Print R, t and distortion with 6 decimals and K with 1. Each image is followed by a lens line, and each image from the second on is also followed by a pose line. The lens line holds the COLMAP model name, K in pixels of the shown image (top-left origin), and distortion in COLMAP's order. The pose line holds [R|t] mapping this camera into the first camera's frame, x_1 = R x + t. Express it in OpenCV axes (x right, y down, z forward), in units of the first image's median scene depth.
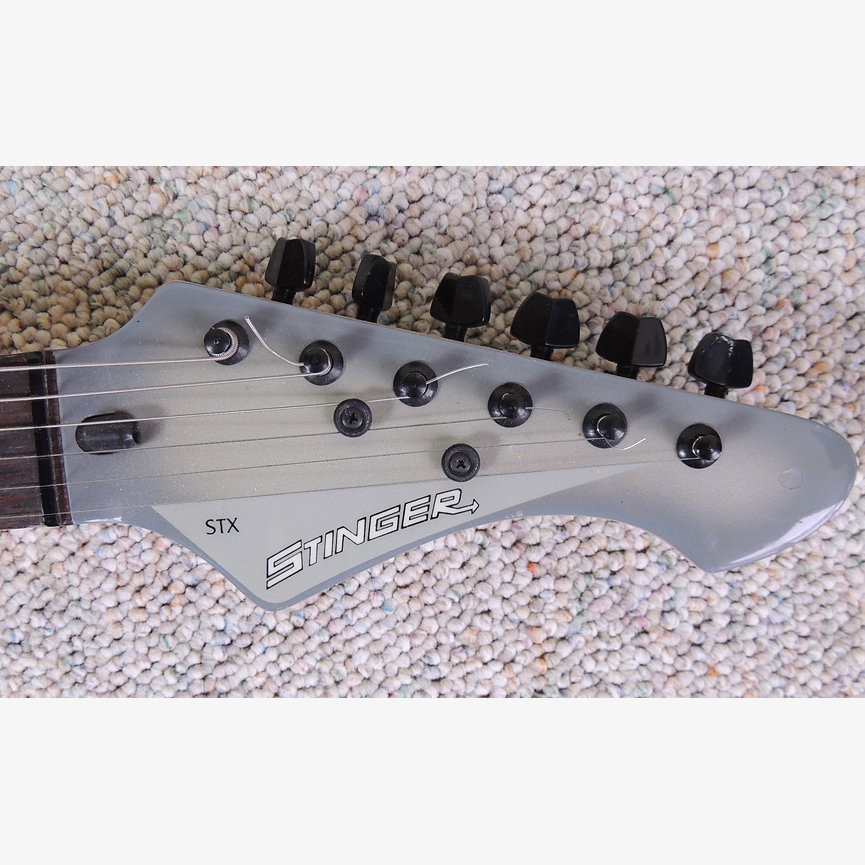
lens RADIAL K [[835.0, 0, 429.9], [0, 835.0, 431.7], [0, 0, 1]] dist [-0.010761, 0.000000]
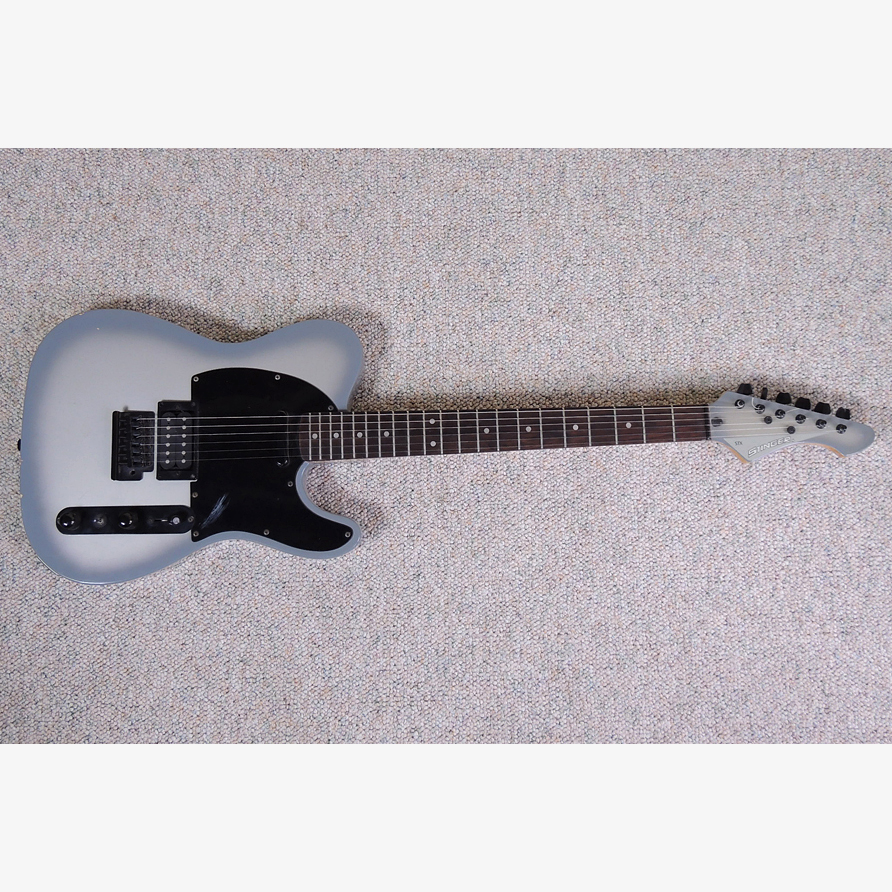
lens RADIAL K [[861.0, 0, 447.5], [0, 861.0, 445.7], [0, 0, 1]] dist [-0.010761, 0.000000]
pose [[0.999533, 0.029806, 0.006769, -1.775734], [-0.027868, 0.979670, -0.198669, 1.049151], [-0.012553, 0.198388, 0.980043, -3.406882]]
